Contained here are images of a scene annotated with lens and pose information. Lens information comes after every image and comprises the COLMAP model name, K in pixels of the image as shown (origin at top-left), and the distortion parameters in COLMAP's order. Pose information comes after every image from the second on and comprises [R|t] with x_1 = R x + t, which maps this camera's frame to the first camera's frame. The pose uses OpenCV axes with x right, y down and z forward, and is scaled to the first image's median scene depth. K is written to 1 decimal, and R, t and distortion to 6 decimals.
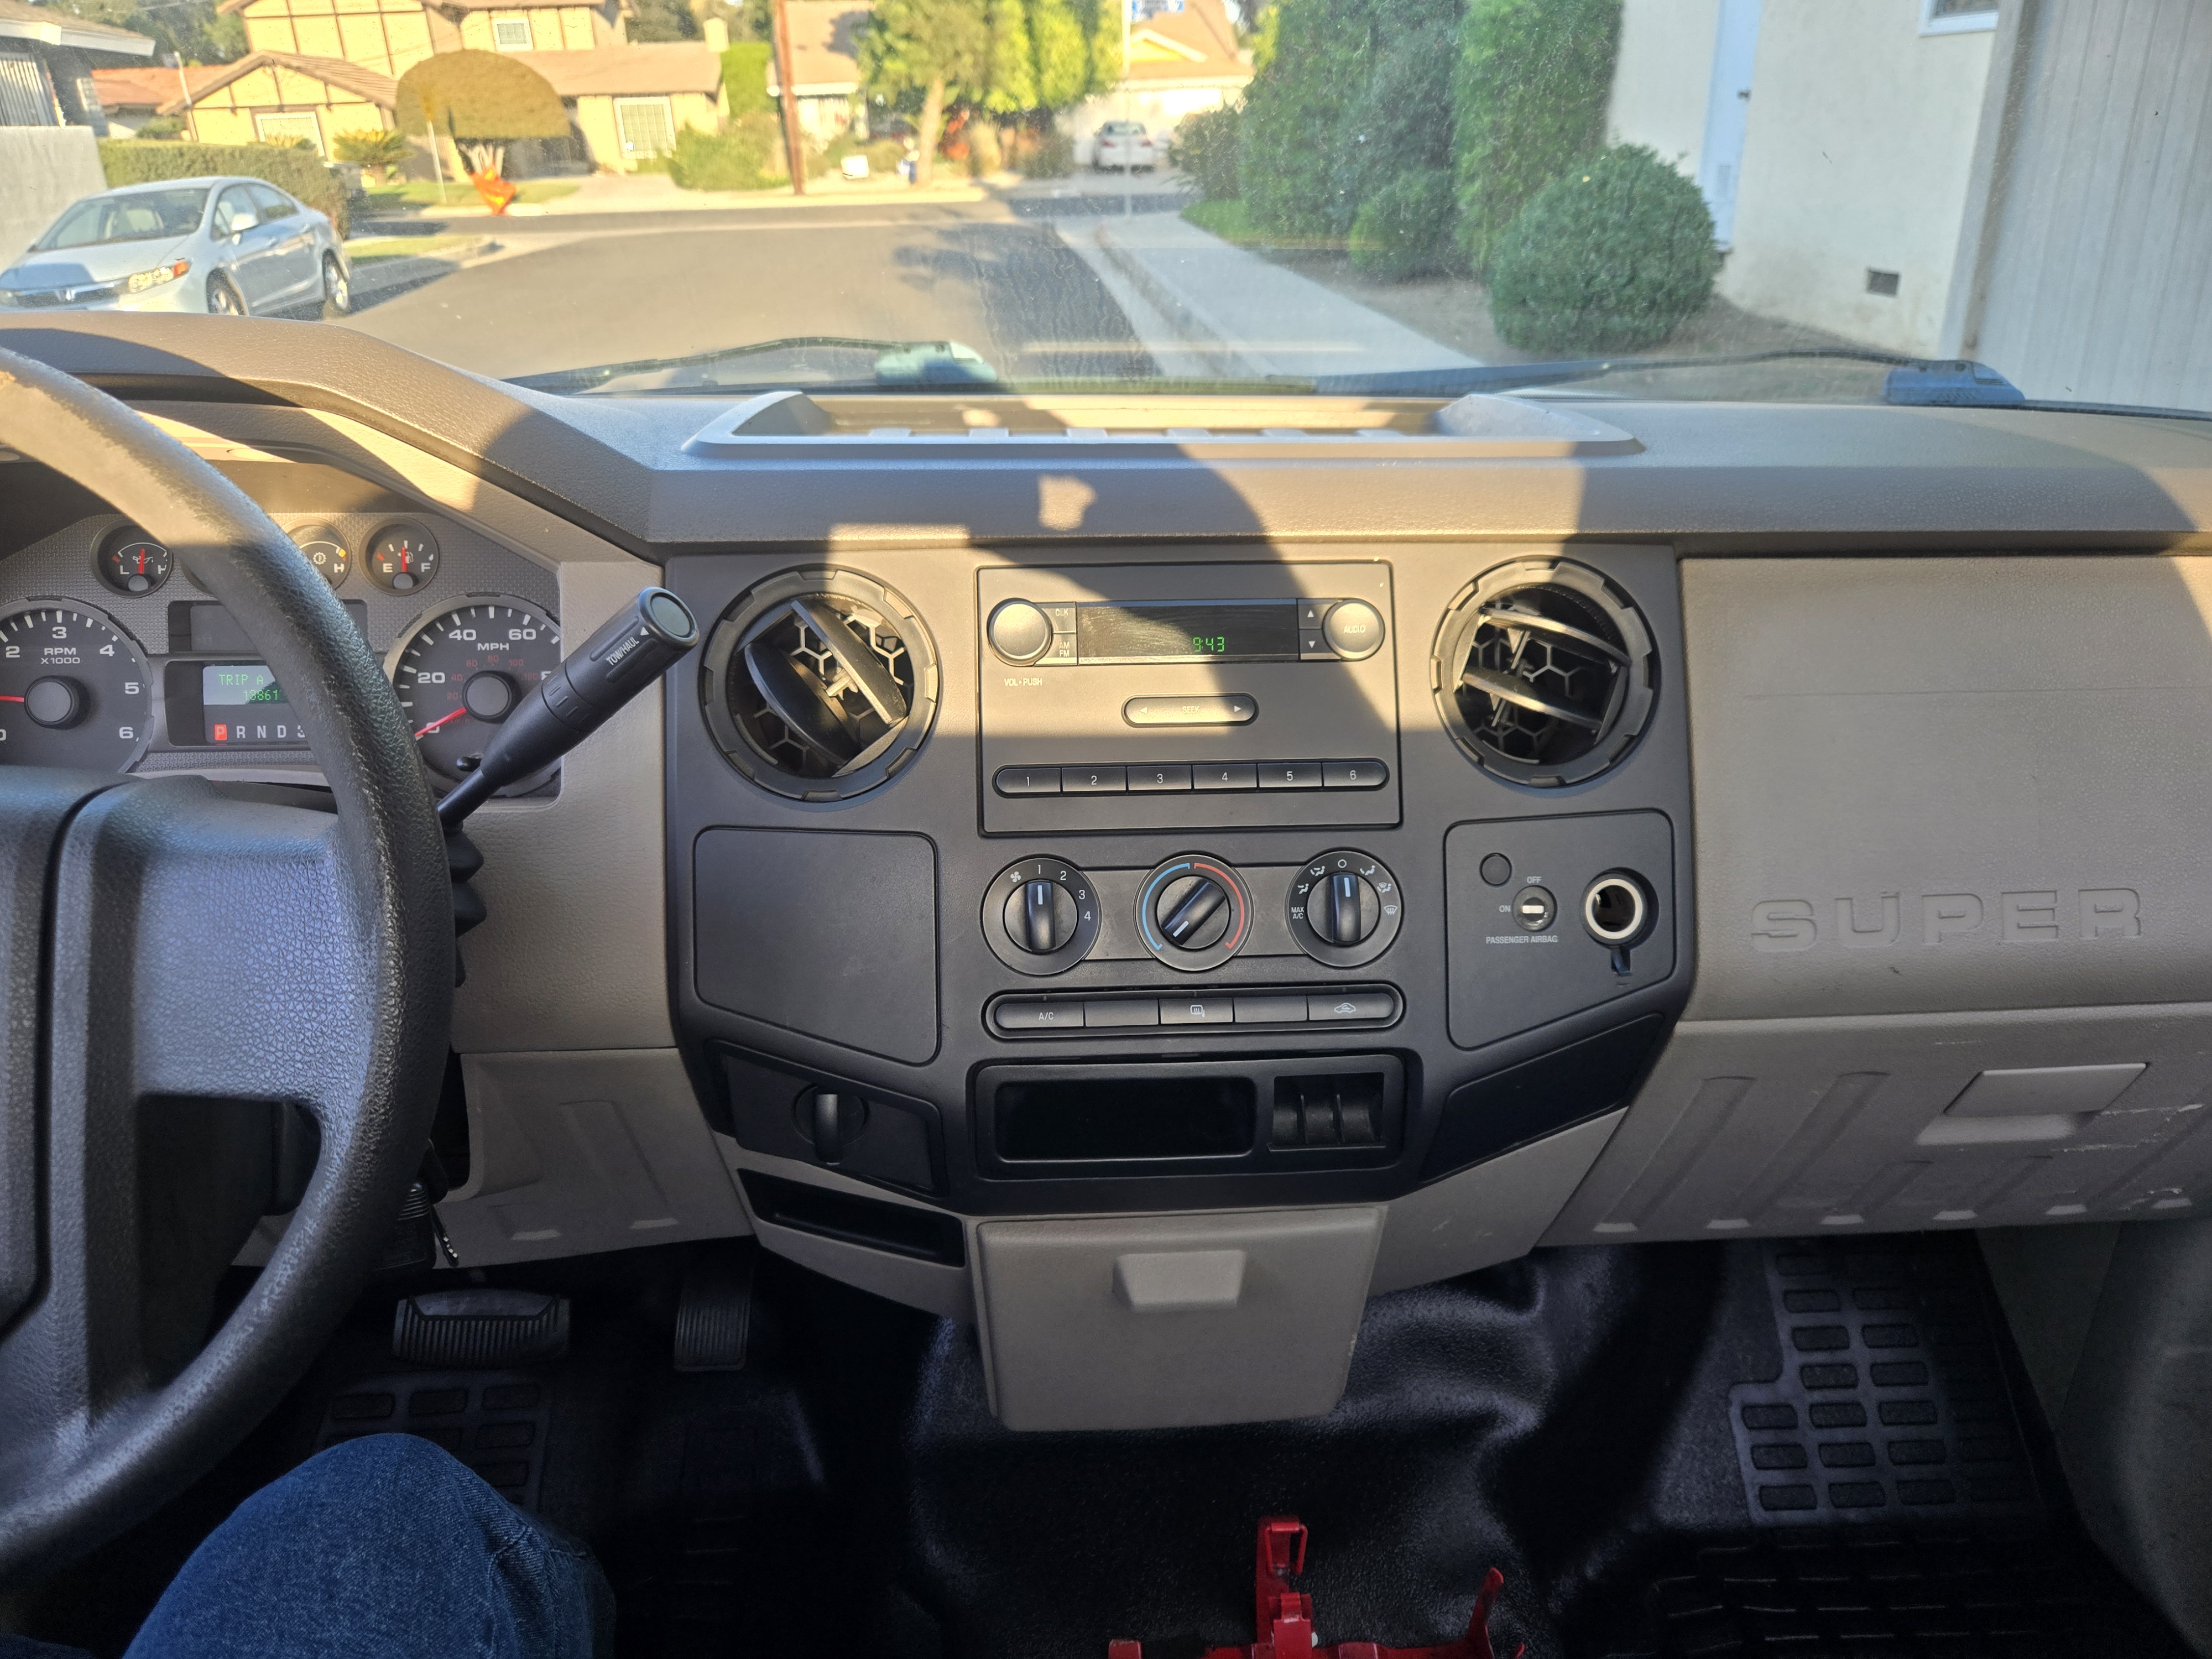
lens RADIAL K [[1505.3, 0, 1106.0], [0, 1505.3, 829.5], [0, 0, 1]] dist [0.065350, -0.065273]
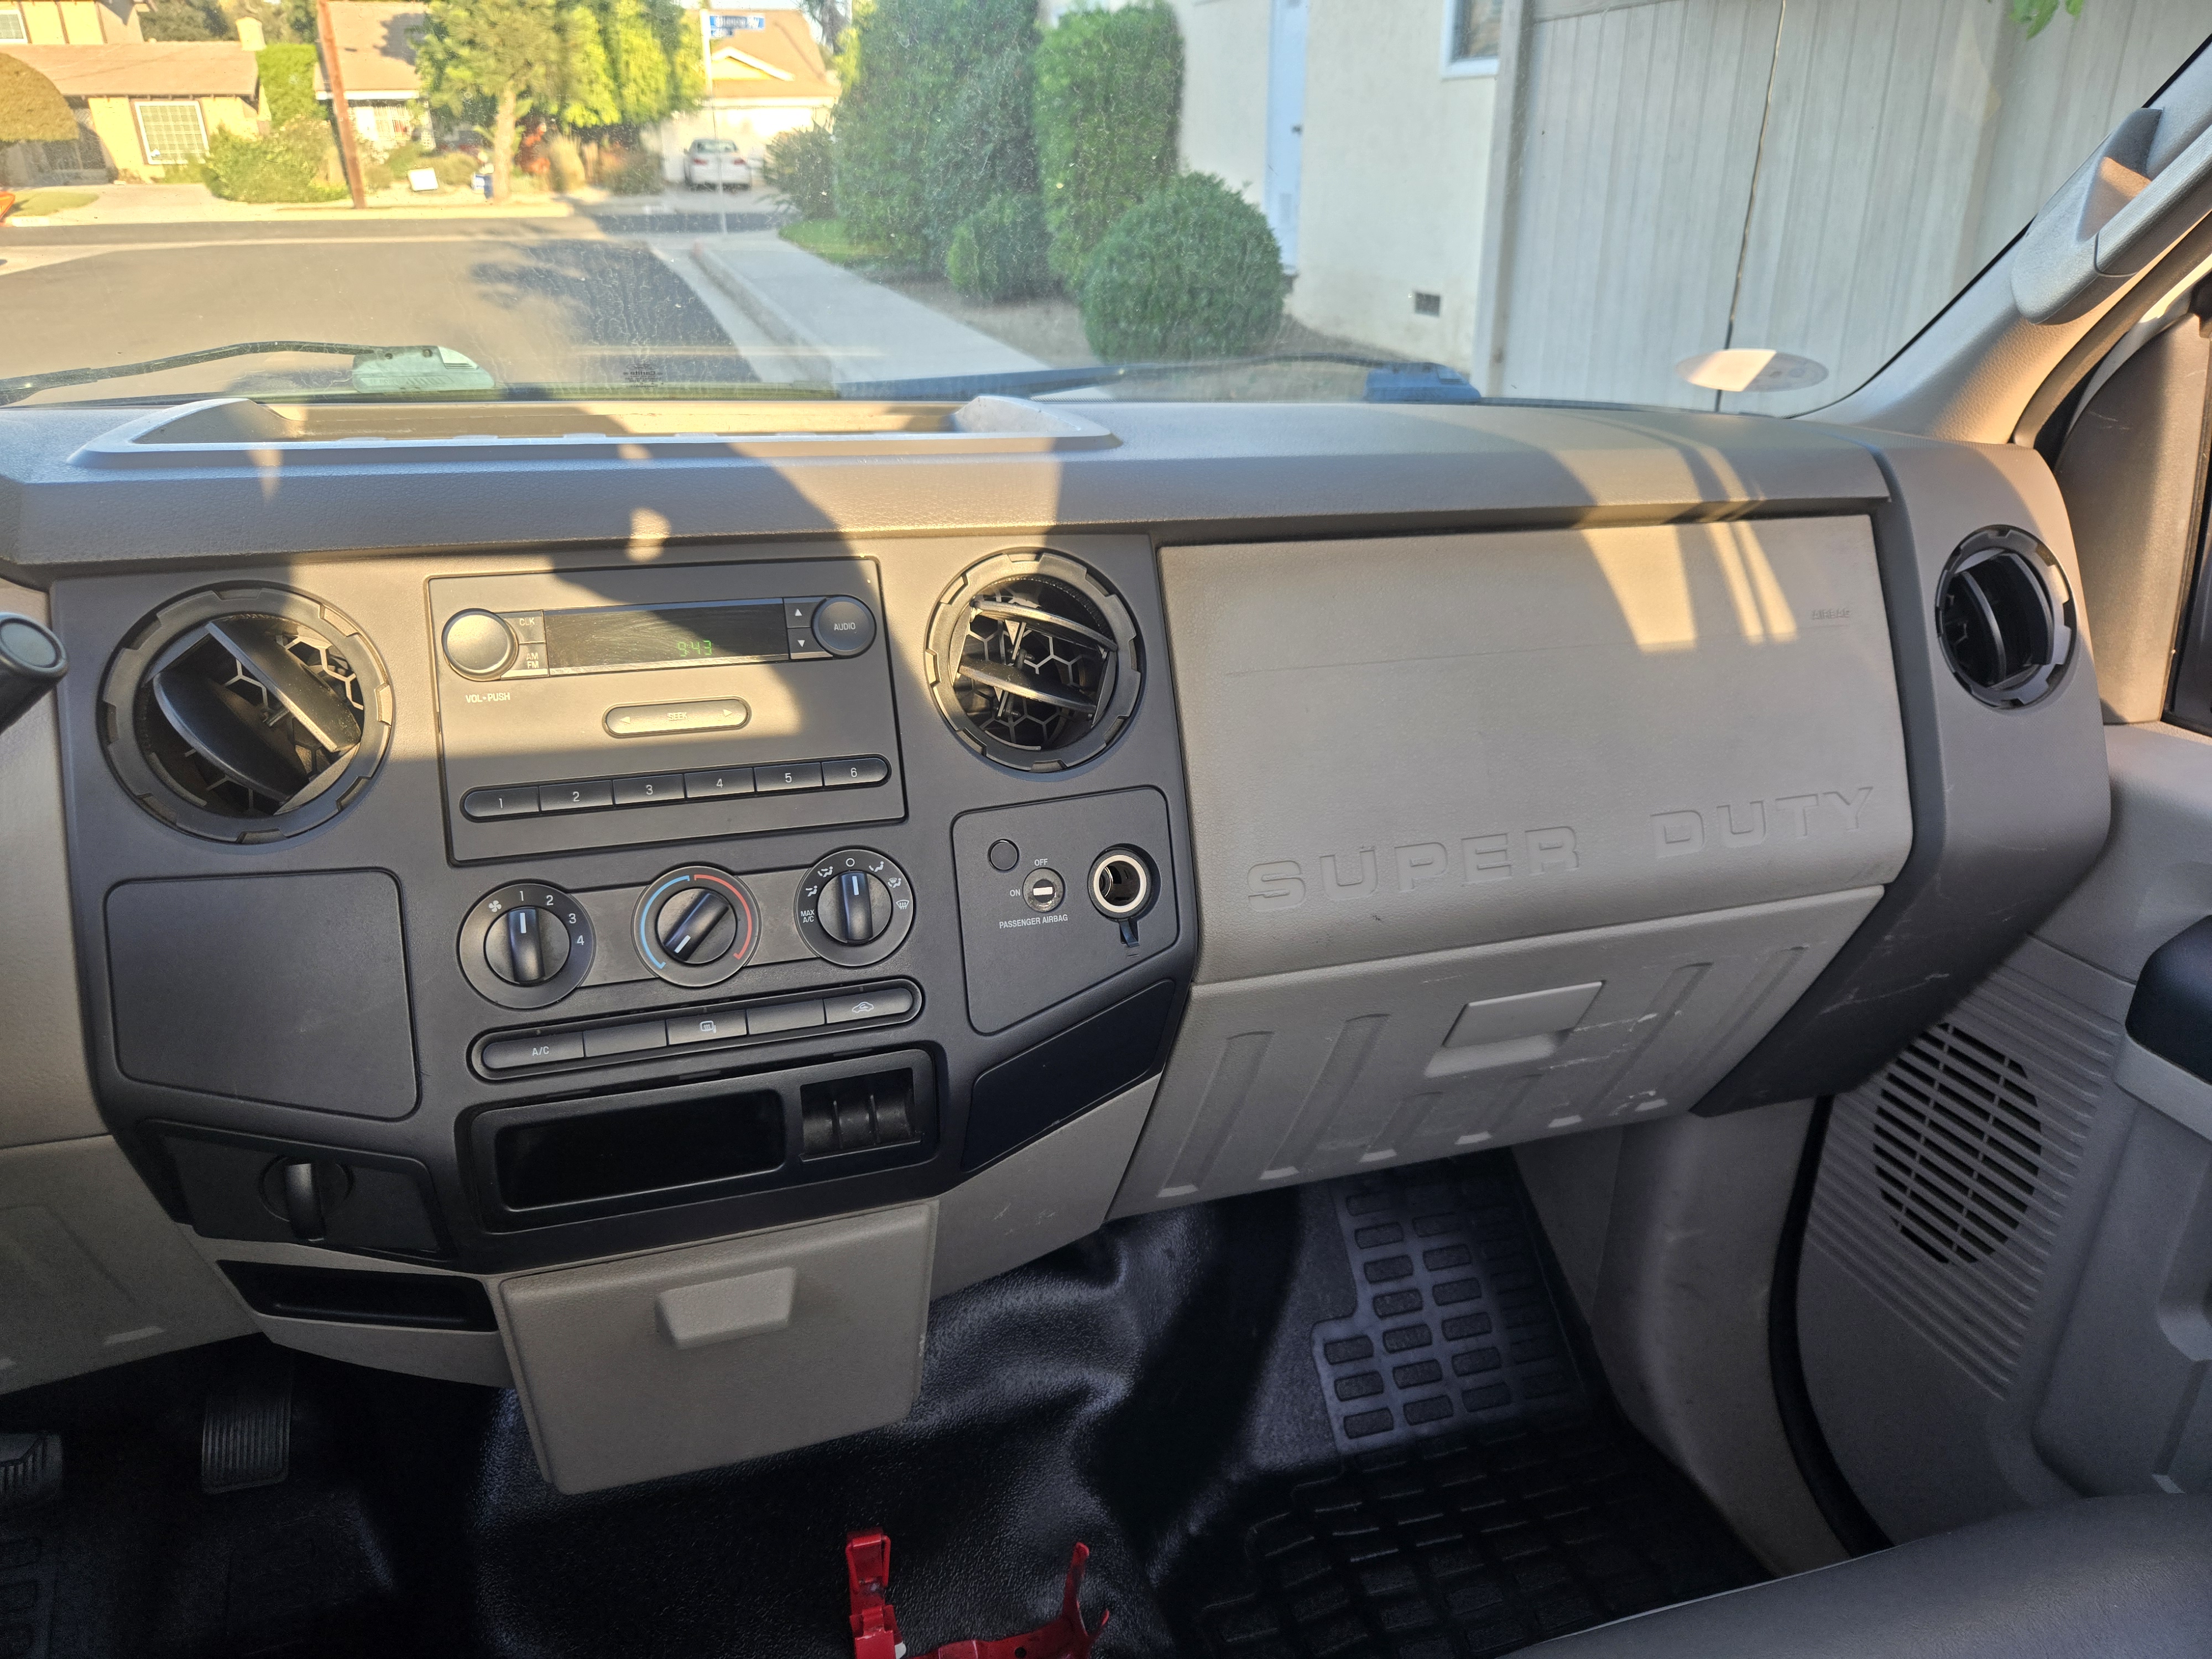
lens RADIAL K [[1495.9, 0, 1093.8], [0, 1495.9, 826.0], [0, 0, 1]] dist [0.071018, -0.058667]
pose [[0.972501, -0.078200, 0.219379, 0.077359], [0.080944, 0.996712, -0.003537, 0.011989], [-0.218381, 0.021197, 0.975633, 0.002060]]
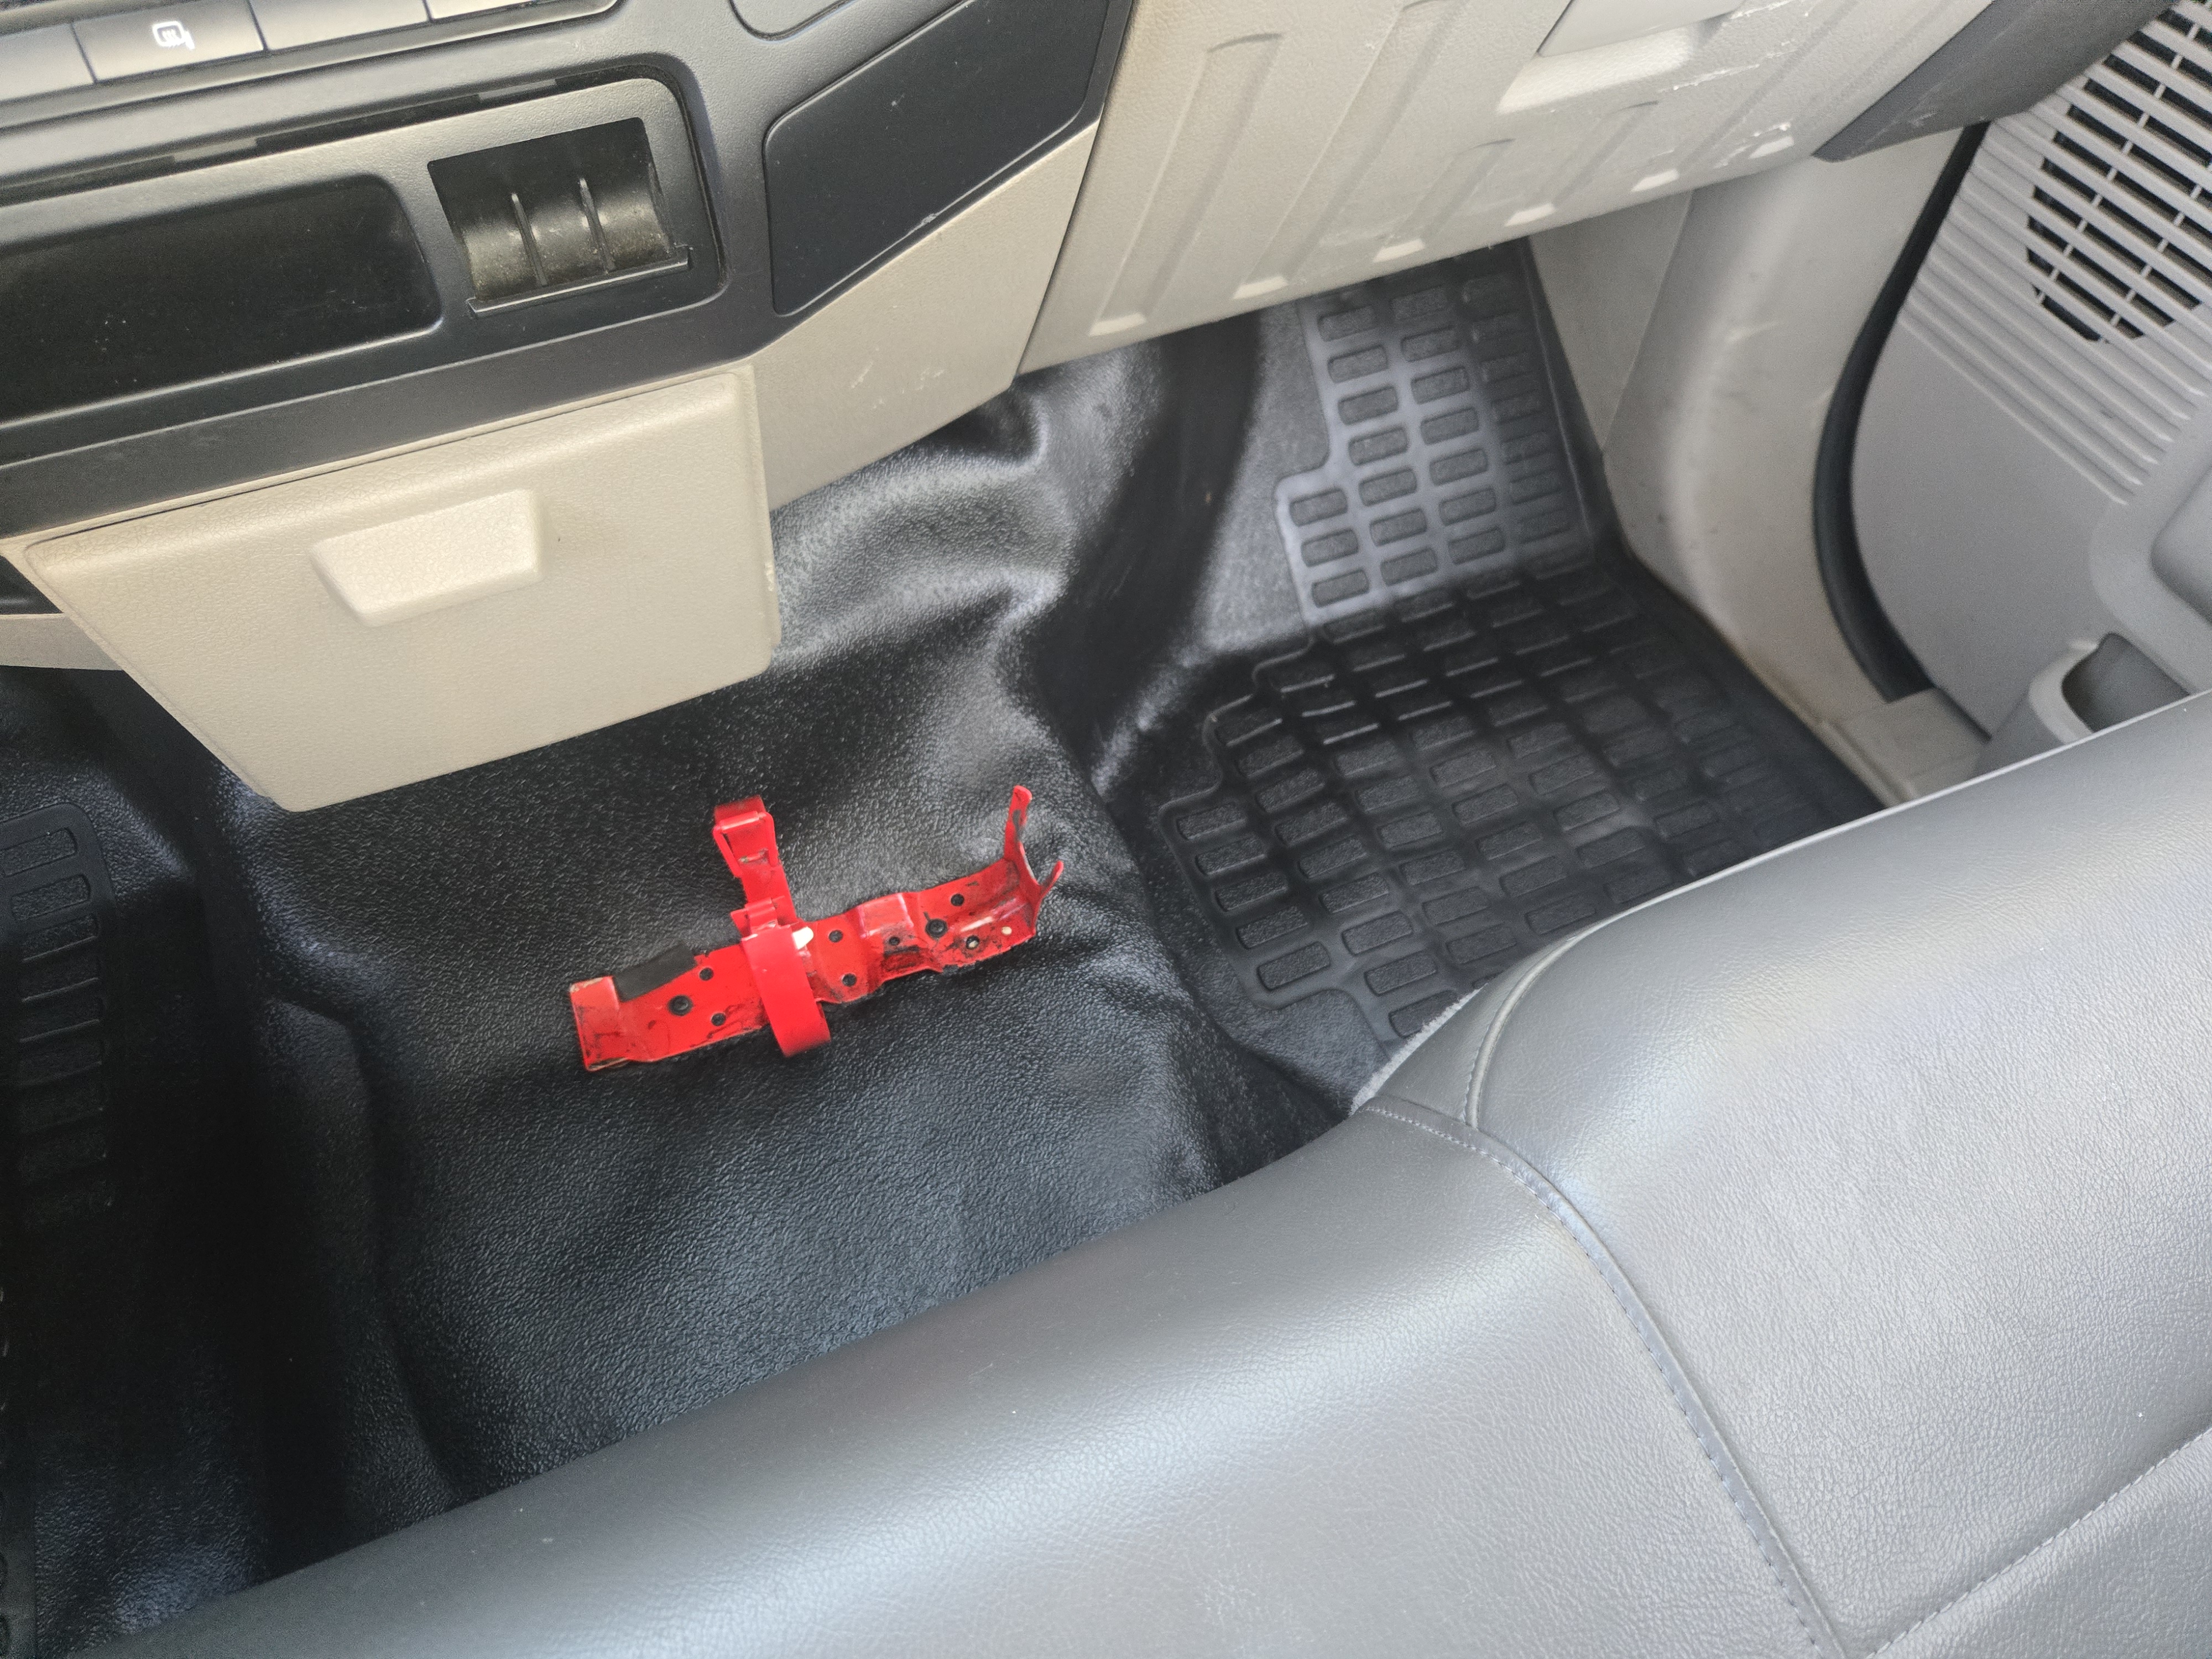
lens RADIAL K [[1486.0, 0, 1106.0], [0, 1486.0, 829.5], [0, 0, 1]] dist [0.034573, -0.038118]
pose [[0.943624, -0.267583, 0.194869, 0.136223], [0.126534, 0.835564, 0.534623, 0.088833], [-0.305882, -0.479826, 0.822316, 0.324940]]
